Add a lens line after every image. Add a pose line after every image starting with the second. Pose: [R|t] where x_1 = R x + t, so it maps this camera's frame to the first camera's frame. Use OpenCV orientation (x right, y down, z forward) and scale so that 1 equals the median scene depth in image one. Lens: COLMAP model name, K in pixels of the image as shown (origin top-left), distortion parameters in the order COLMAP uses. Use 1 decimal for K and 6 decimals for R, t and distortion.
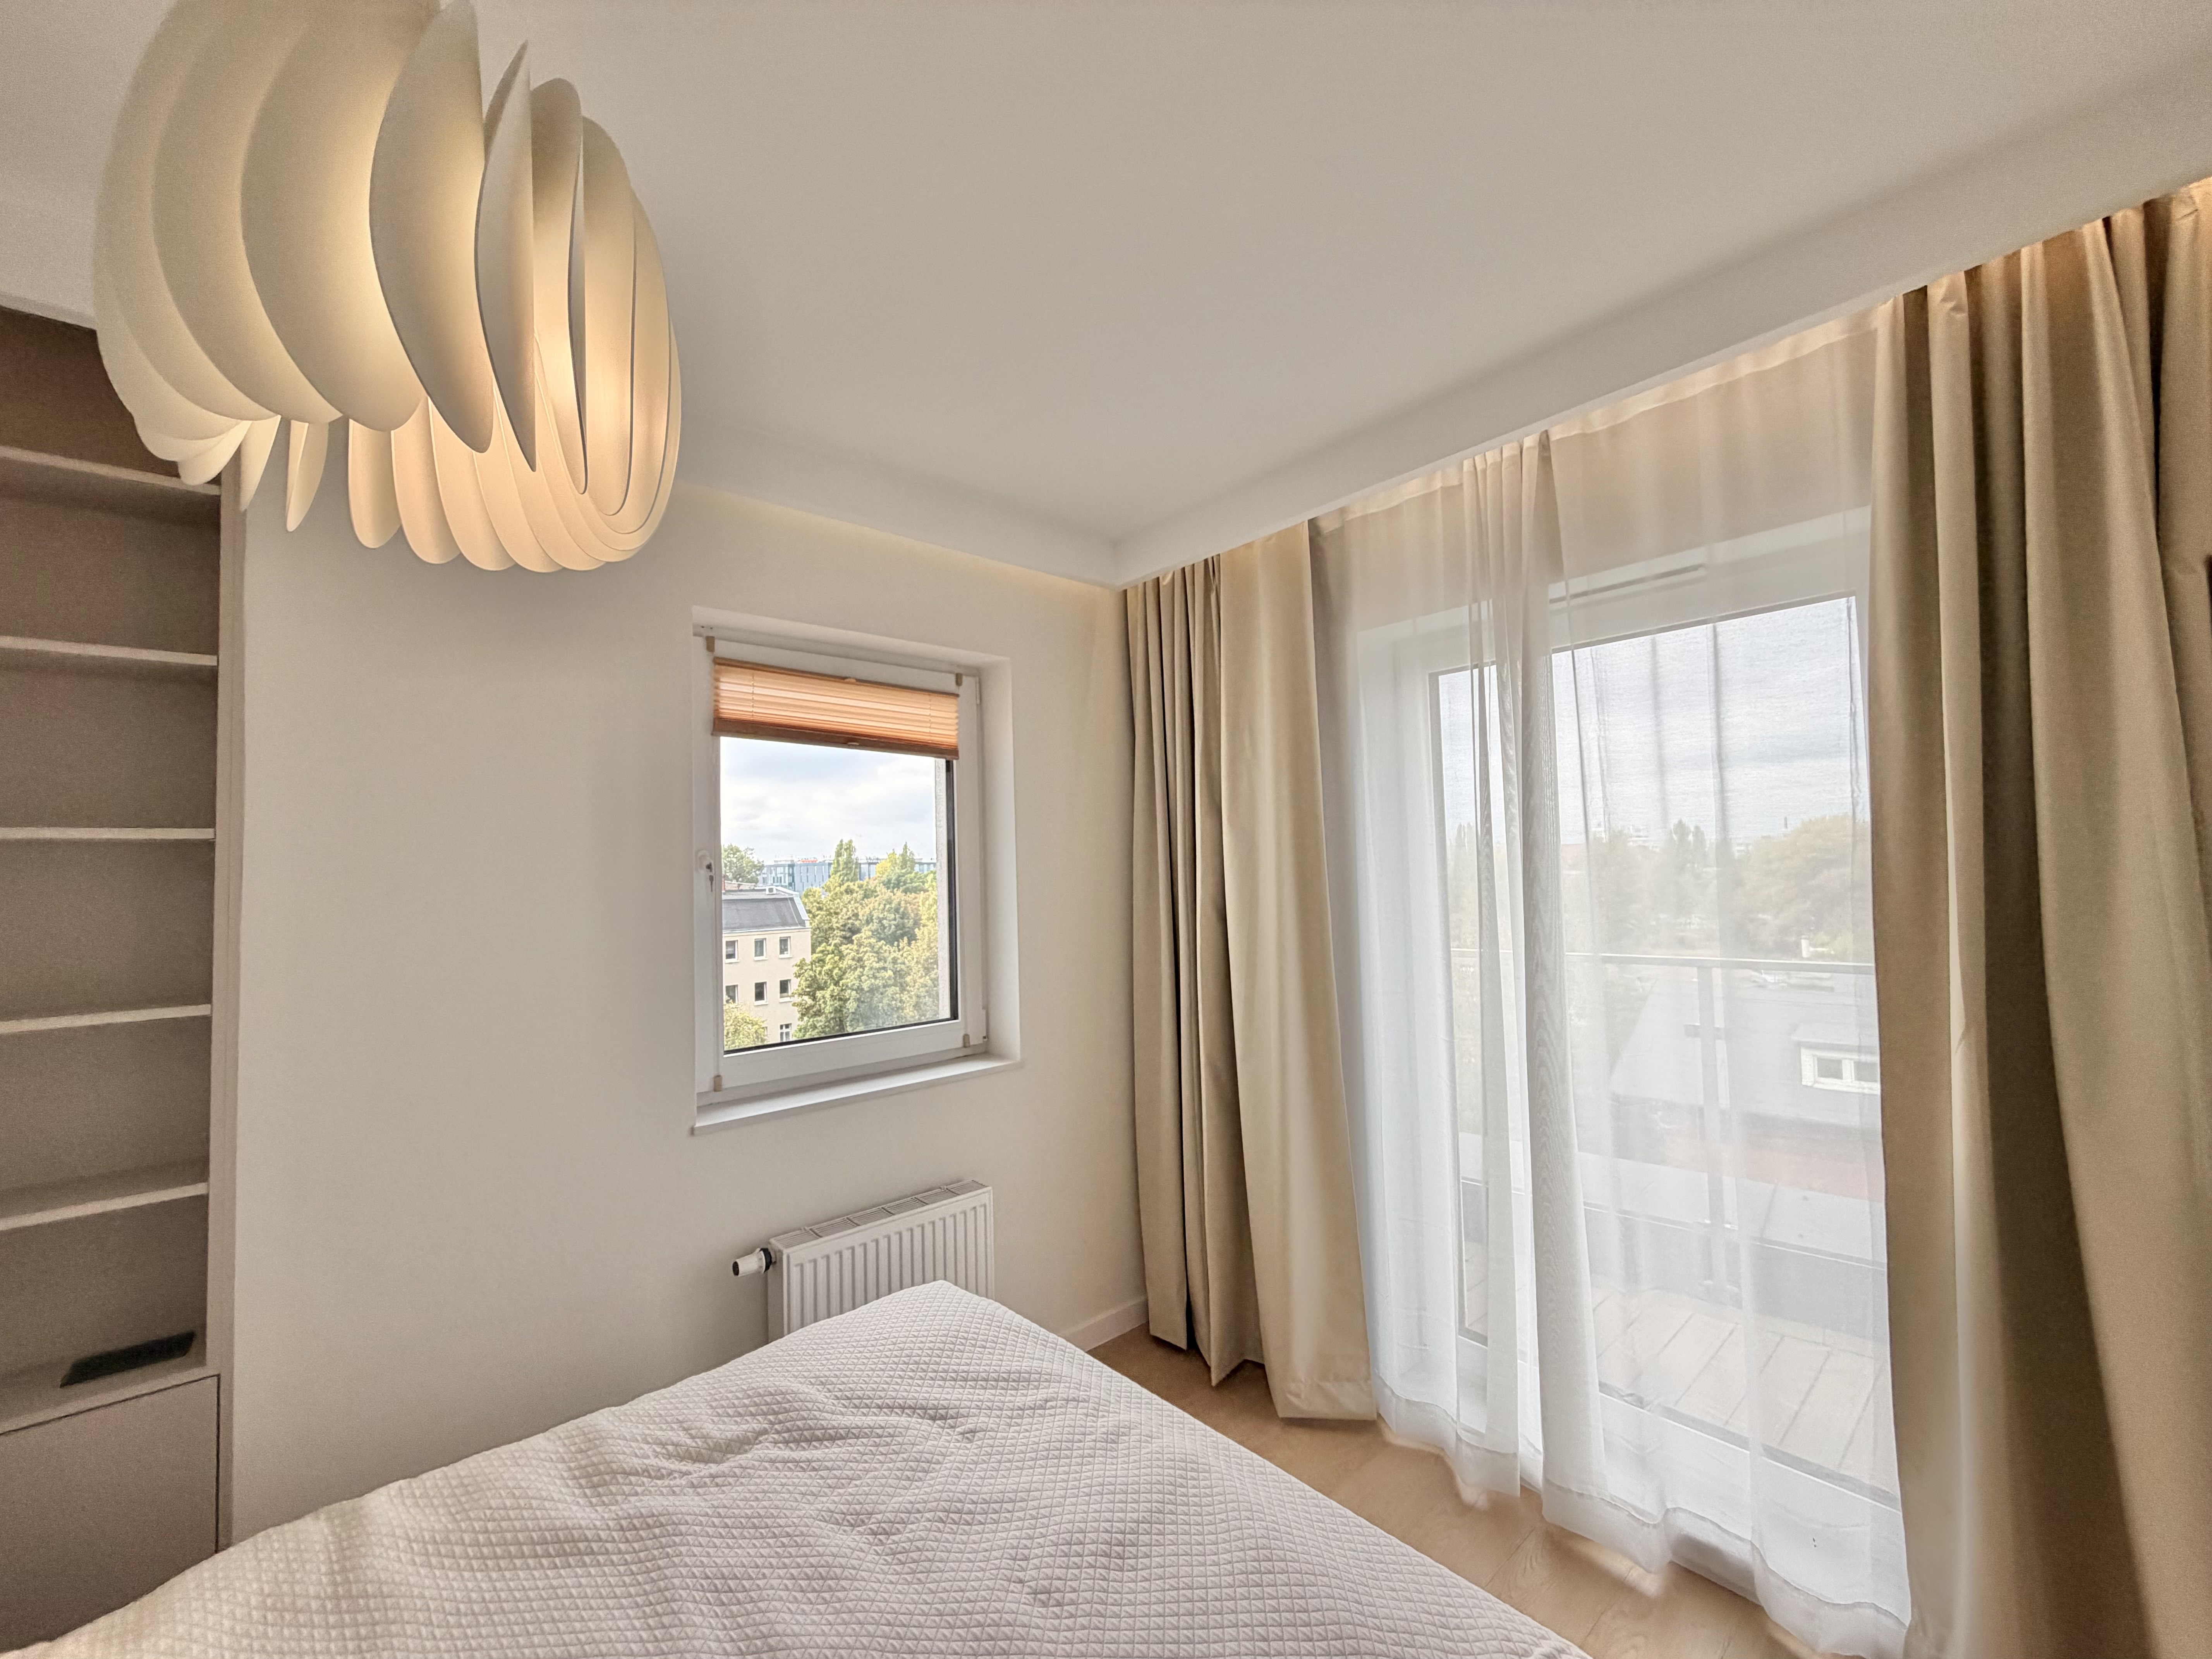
lens RADIAL K [[879.0, 0, 1091.8], [0, 879.0, 839.1], [0, 0, 1]] dist [0.001859, -0.000306]
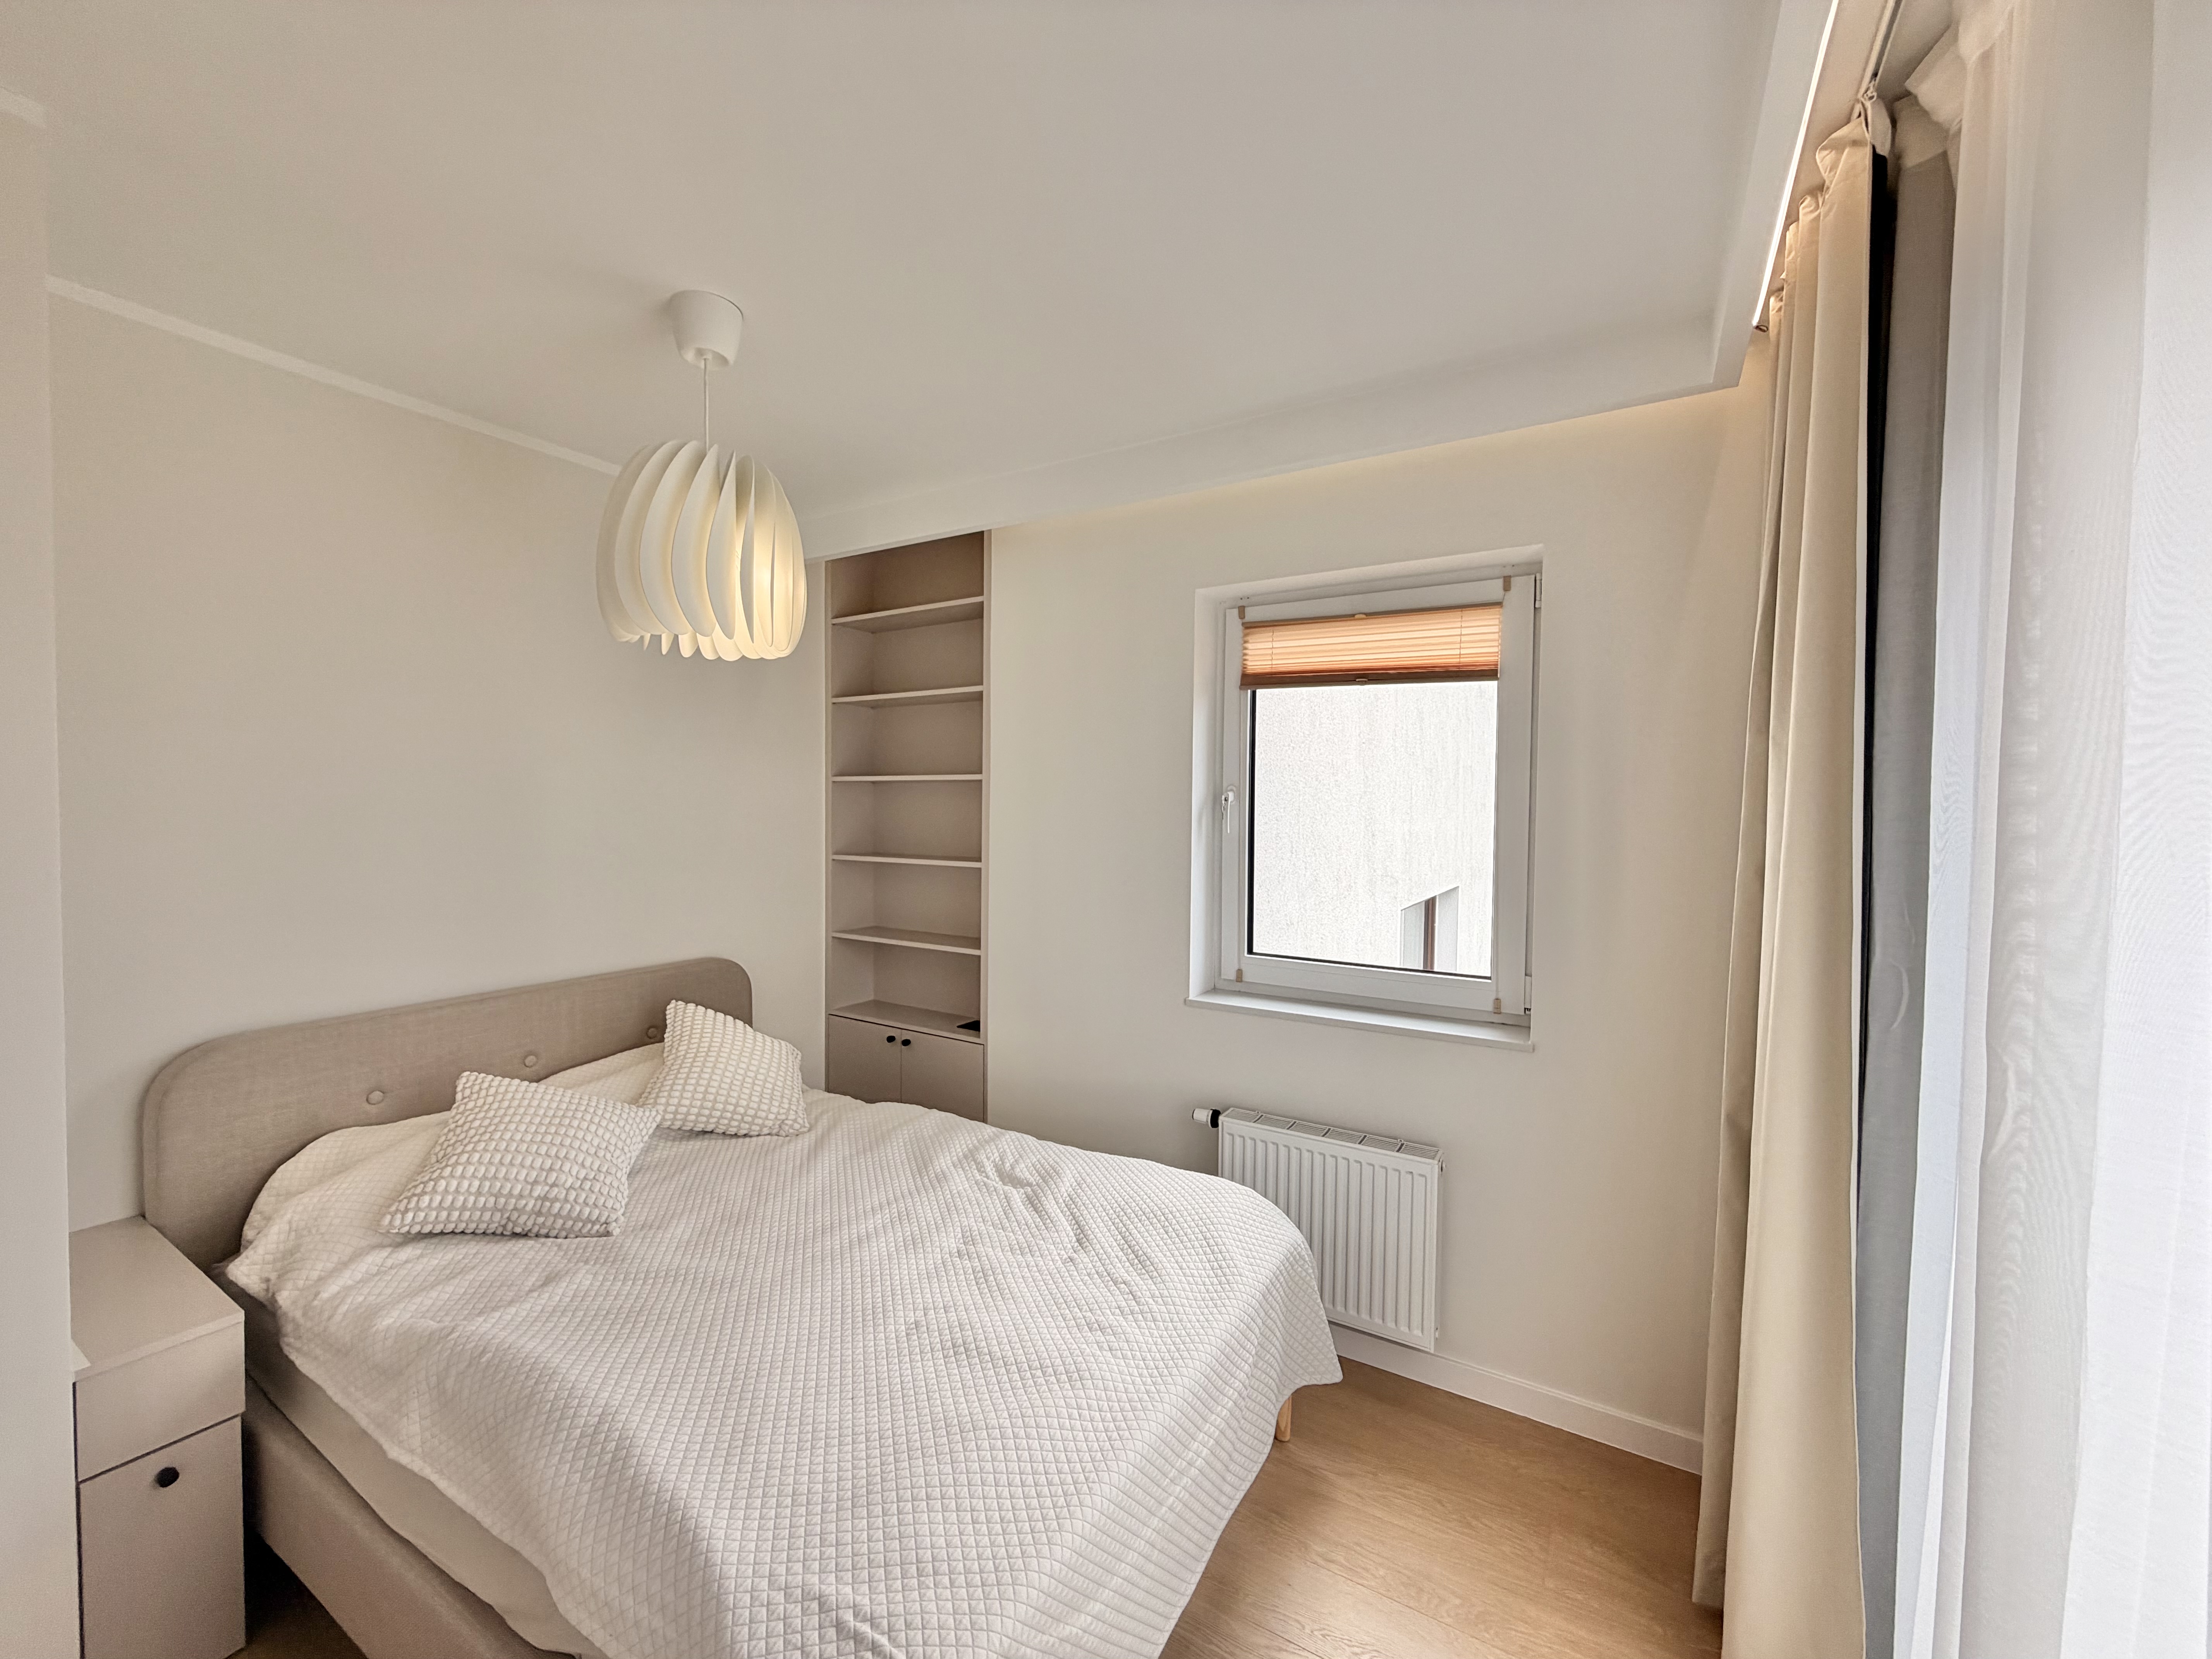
lens RADIAL K [[879.0, 0, 1099.1], [0, 879.0, 840.2], [0, 0, 1]] dist [0.001859, -0.000306]
pose [[0.309849, 0.074186, -0.947887, 0.667398], [0.019449, 0.996248, 0.084329, -0.018904], [0.950587, -0.044565, 0.307244, 0.442606]]
